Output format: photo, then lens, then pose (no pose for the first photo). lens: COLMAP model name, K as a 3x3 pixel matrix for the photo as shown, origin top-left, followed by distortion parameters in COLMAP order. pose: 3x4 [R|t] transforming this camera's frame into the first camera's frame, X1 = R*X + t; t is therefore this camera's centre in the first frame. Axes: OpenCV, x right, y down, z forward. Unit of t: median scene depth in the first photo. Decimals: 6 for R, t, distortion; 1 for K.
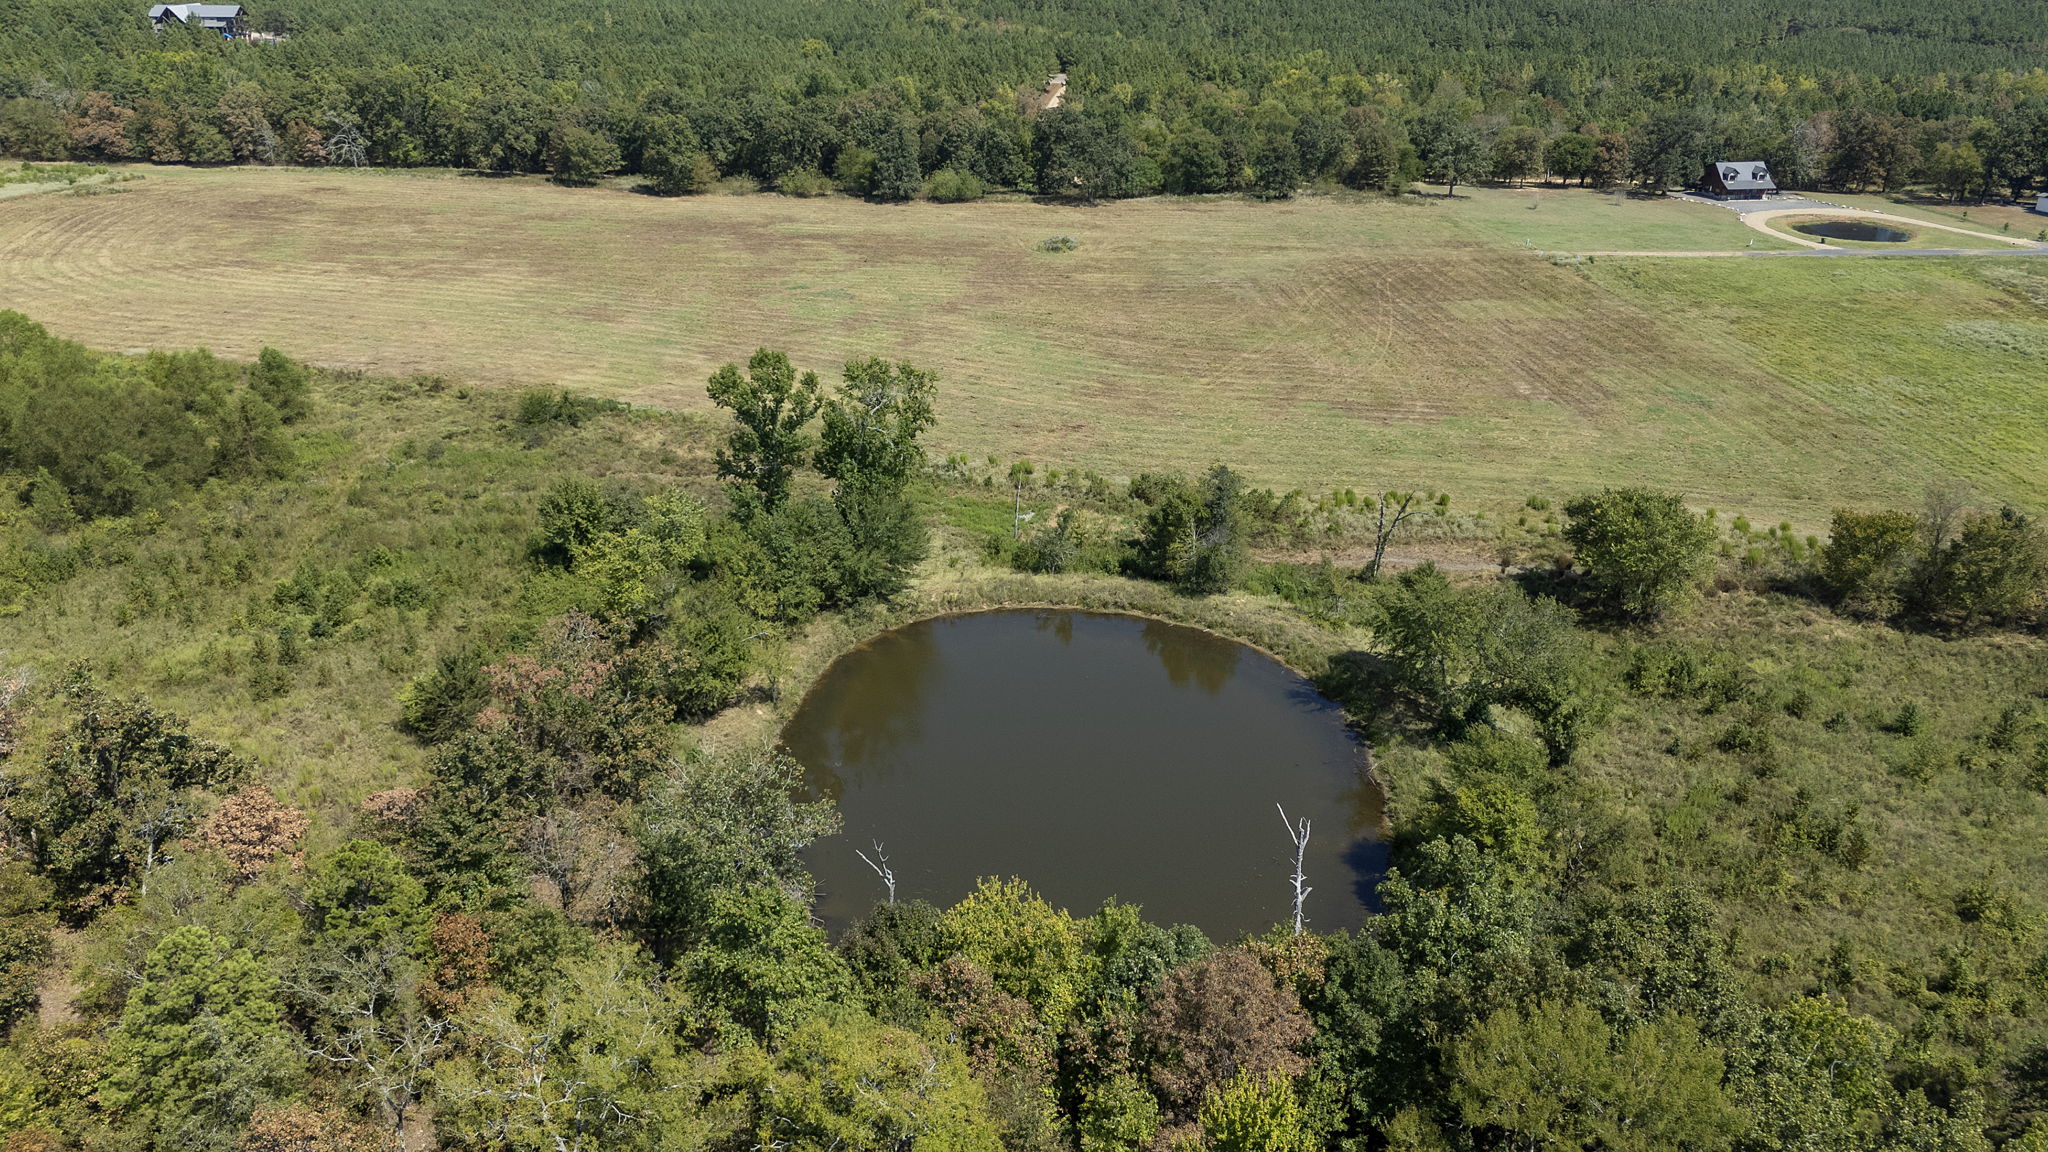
lens RADIAL K [[1492.6, 0, 1024.0], [0, 1492.6, 576.0], [0, 0, 1]] dist [-0.002390, -0.007040]
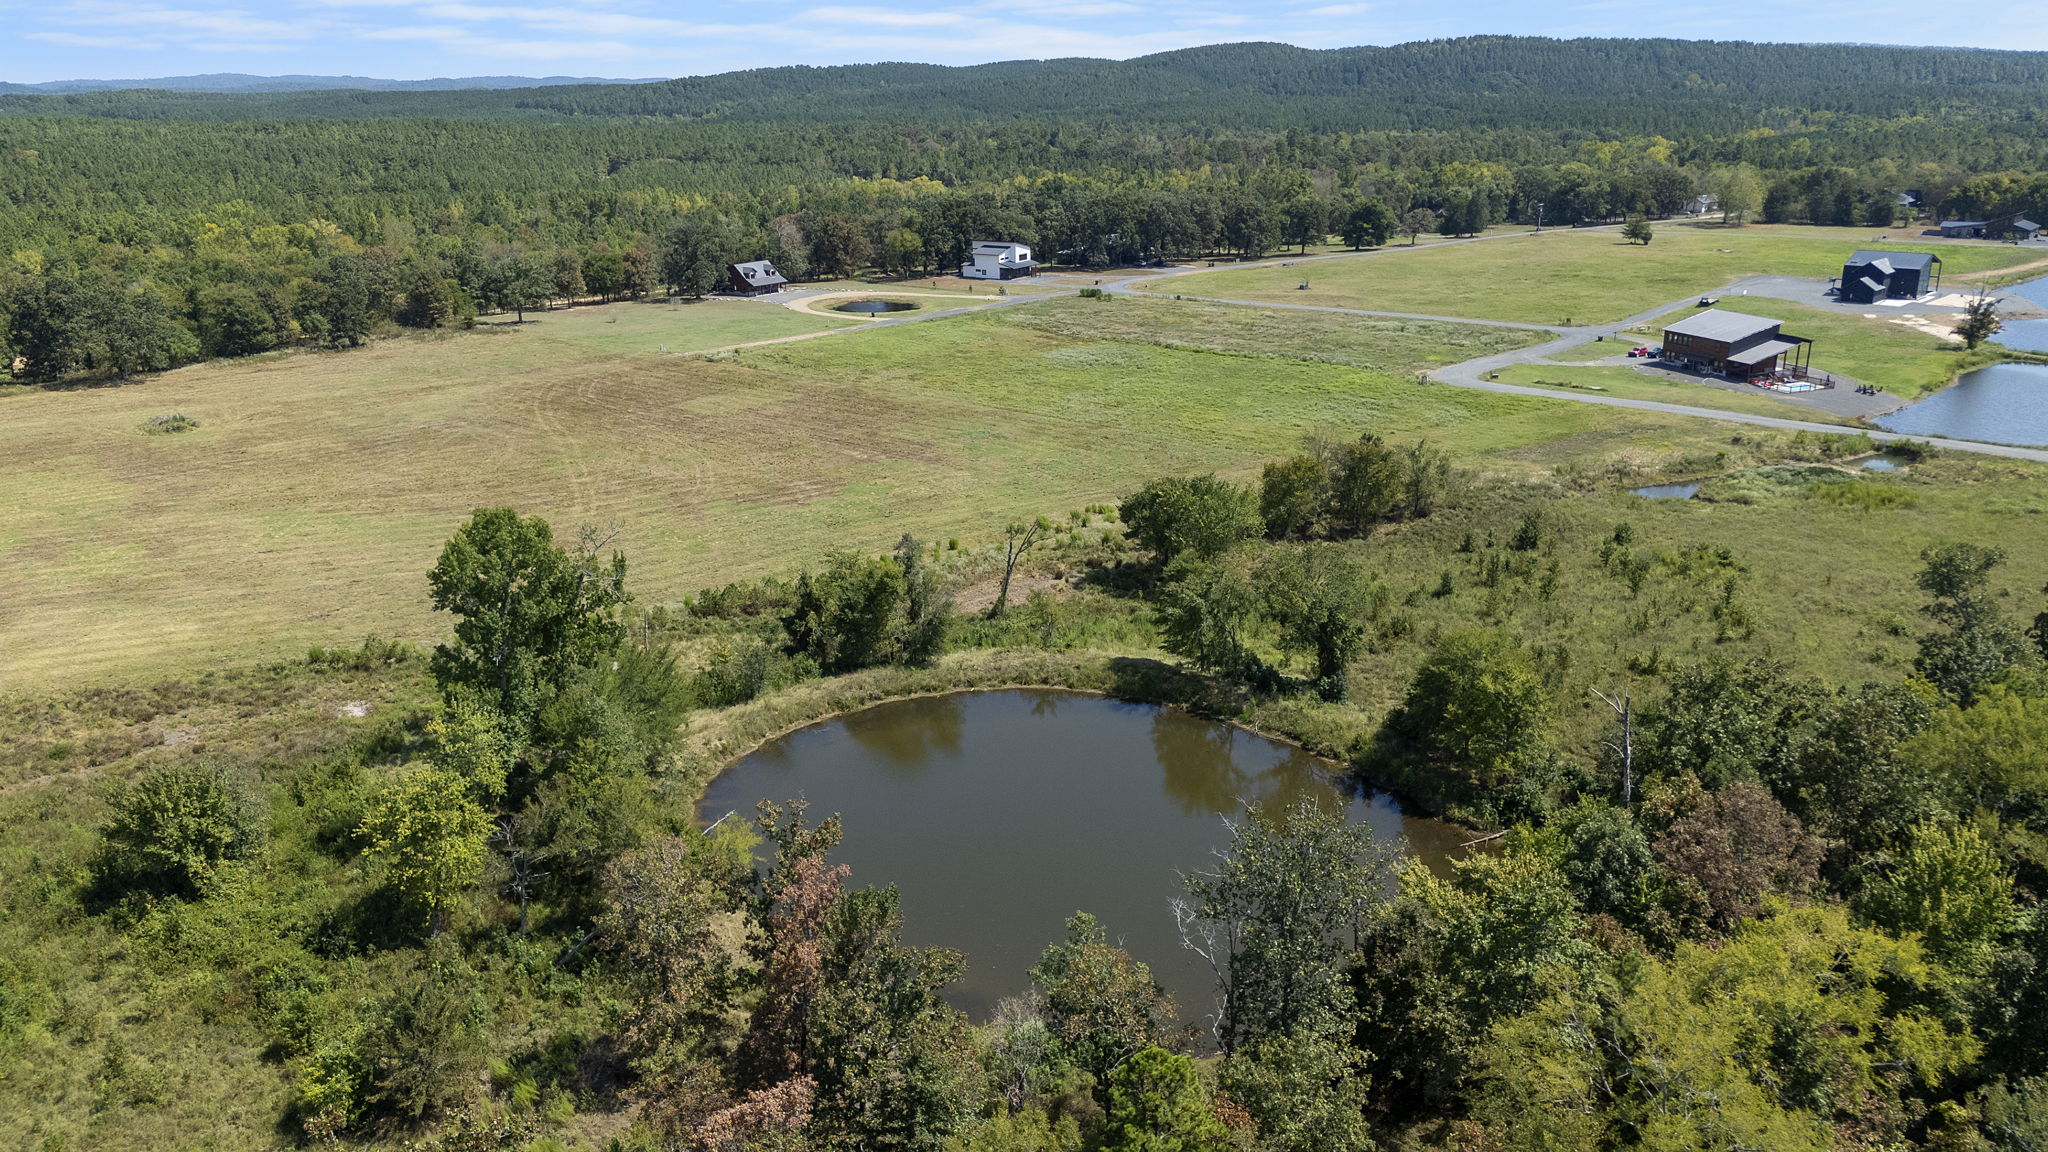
lens RADIAL K [[1492.6, 0, 1024.0], [0, 1492.6, 576.0], [0, 0, 1]] dist [-0.002390, -0.007040]
pose [[0.687425, -0.233227, 0.687787, -0.309222], [0.298466, 0.954087, 0.025219, -0.030158], [-0.662091, 0.187945, 0.725474, 0.143387]]
